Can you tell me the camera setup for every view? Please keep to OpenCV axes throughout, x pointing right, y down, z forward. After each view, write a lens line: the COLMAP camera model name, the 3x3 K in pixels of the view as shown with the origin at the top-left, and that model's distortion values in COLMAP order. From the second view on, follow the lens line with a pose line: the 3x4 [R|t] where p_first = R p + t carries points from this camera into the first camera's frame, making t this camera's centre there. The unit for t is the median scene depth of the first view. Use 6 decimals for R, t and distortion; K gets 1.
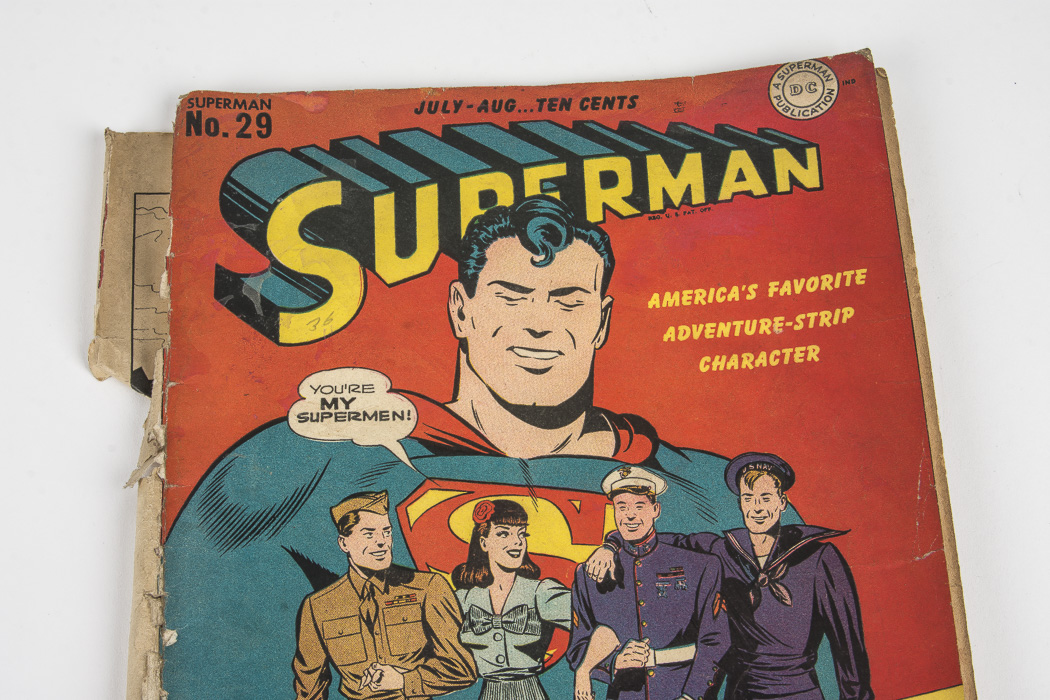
lens RADIAL K [[2121.9, 0, 532.2], [0, 2121.9, 347.3], [0, 0, 1]] dist [0.022338, 0.000000]
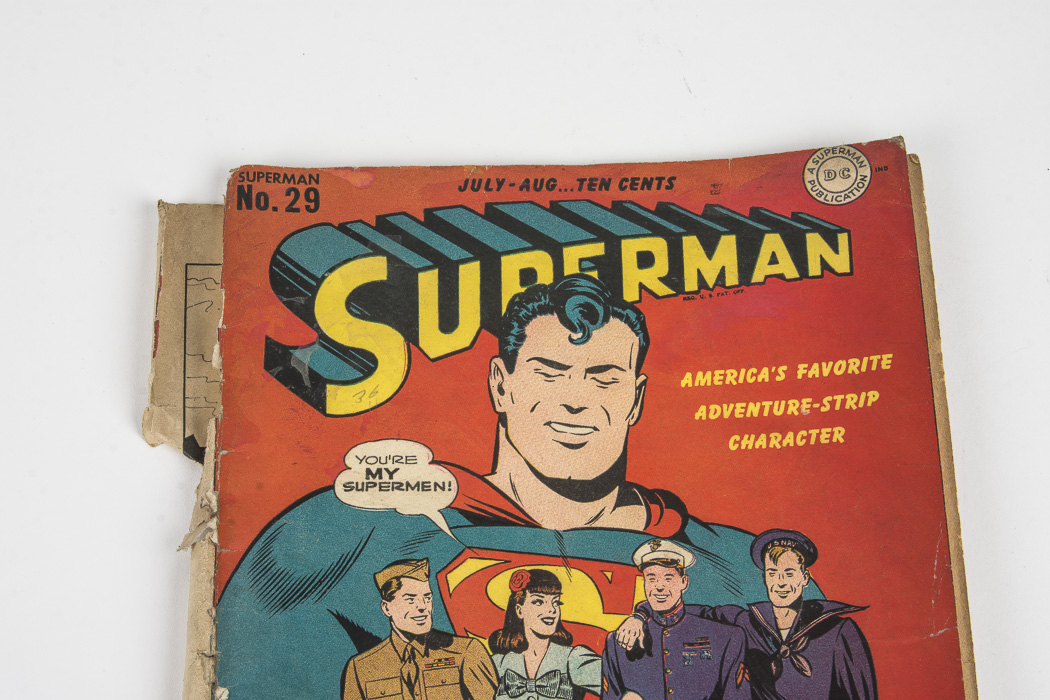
lens RADIAL K [[2797.7, 0, 522.0], [0, 2797.7, 334.2], [0, 0, 1]] dist [0.169496, 0.000000]
pose [[0.999756, 0.020008, -0.009344, -0.011226], [-0.020025, 0.999798, -0.001750, -0.041893], [0.009307, 0.001936, 0.999955, -0.385576]]
